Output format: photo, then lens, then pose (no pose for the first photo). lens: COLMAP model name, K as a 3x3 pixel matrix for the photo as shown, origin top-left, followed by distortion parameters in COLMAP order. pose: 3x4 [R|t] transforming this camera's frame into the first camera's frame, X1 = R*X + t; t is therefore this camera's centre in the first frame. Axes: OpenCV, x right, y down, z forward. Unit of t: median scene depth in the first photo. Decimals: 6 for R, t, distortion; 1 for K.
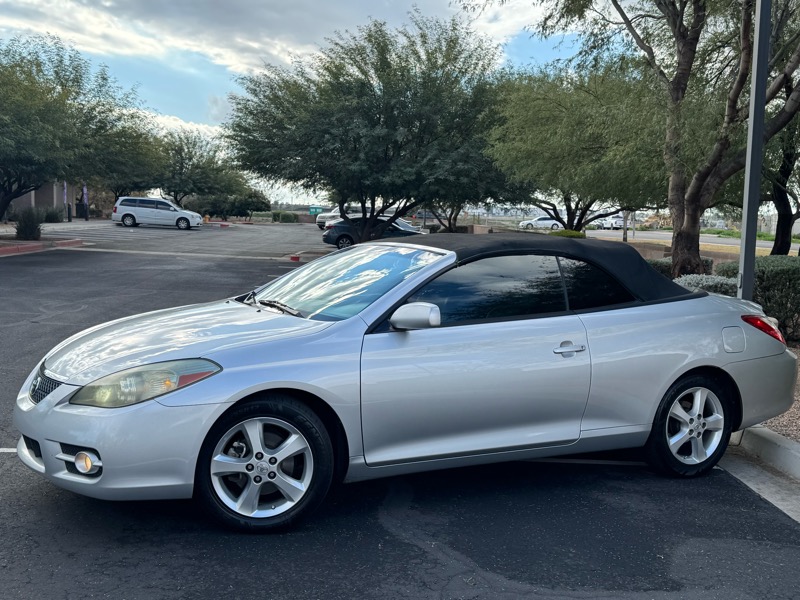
lens RADIAL K [[894.2, 0, 390.0], [0, 894.2, 339.7], [0, 0, 1]] dist [0.061076, 0.000000]
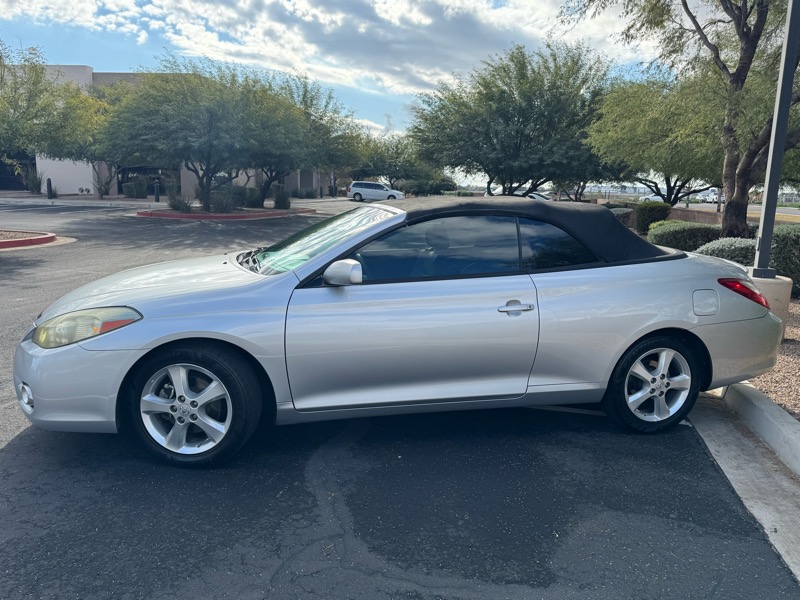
lens RADIAL K [[604.5, 0, 401.6], [0, 604.5, 321.6], [0, 0, 1]] dist [0.046066, -0.061106]
pose [[0.974331, 0.045268, -0.220522, 0.203136], [-0.029710, 0.996862, 0.073368, -0.018785], [0.223151, -0.064933, 0.972619, 0.264720]]
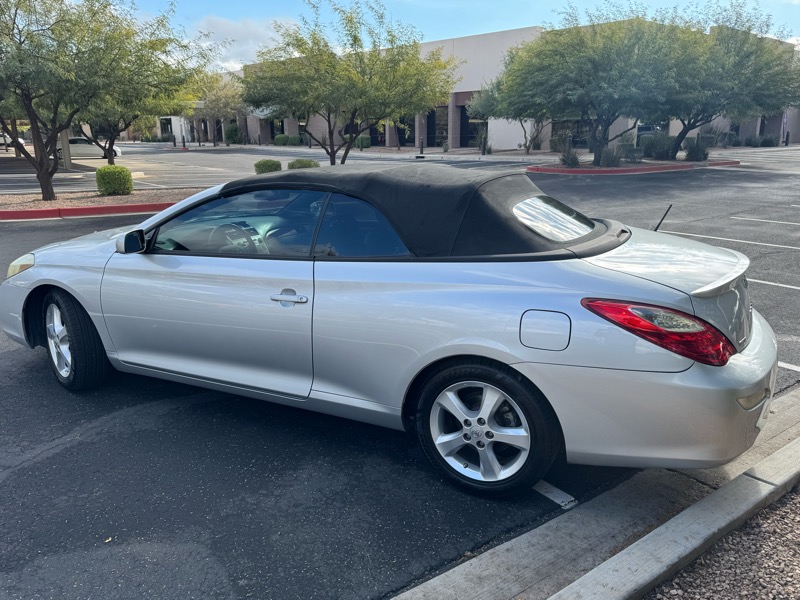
lens RADIAL K [[604.5, 0, 403.8], [0, 604.5, 304.3], [0, 0, 1]] dist [0.046066, -0.061106]
pose [[0.595230, 0.181402, -0.782812, 0.671769], [-0.084740, 0.982924, 0.163339, -0.083126], [0.799075, -0.030889, 0.600438, 0.654218]]
